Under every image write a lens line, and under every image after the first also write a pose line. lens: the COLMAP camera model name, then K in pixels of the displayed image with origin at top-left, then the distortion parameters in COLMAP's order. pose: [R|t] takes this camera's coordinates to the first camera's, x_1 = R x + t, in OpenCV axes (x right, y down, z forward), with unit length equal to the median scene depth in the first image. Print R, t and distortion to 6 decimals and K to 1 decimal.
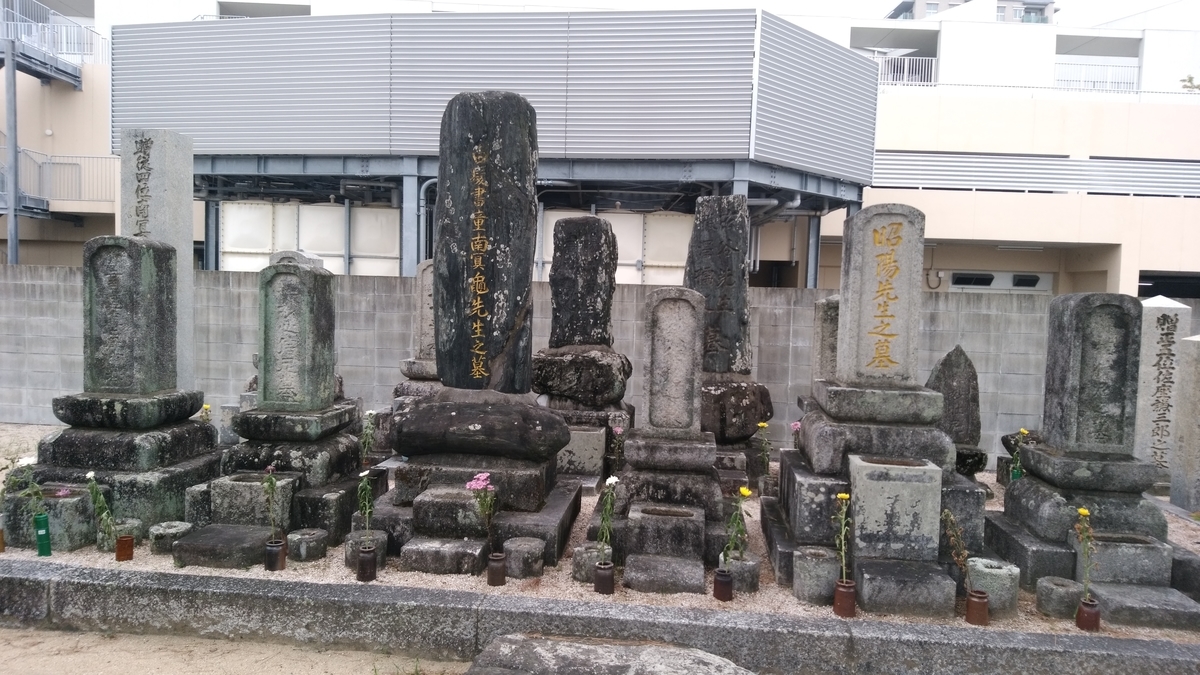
lens RADIAL K [[802.5, 0, 600.0], [0, 802.5, 337.5], [0, 0, 1]] dist [0.177595, -0.316626]
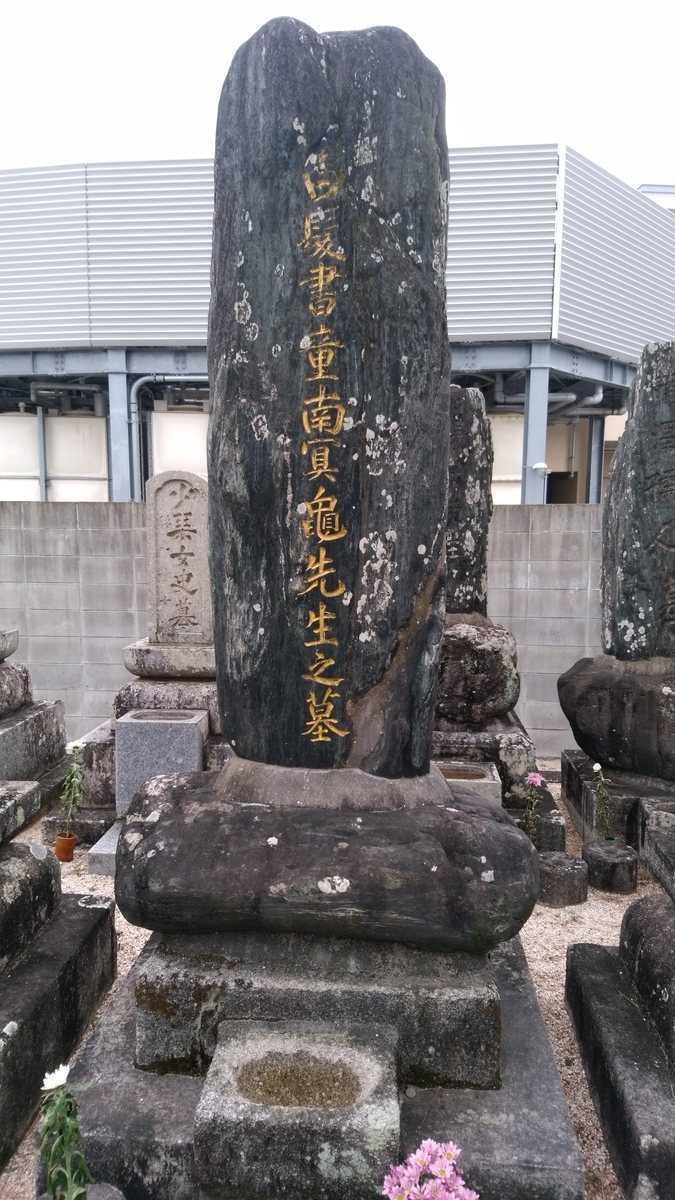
lens RADIAL K [[802.5, 0, 329.4], [0, 802.5, 606.2], [0, 0, 1]] dist [0.177595, -0.316626]
pose [[0.999426, -0.026788, 0.020719, -0.147518], [0.025519, 0.997916, 0.059258, -0.042954], [-0.022264, -0.058695, 0.998028, 0.559891]]
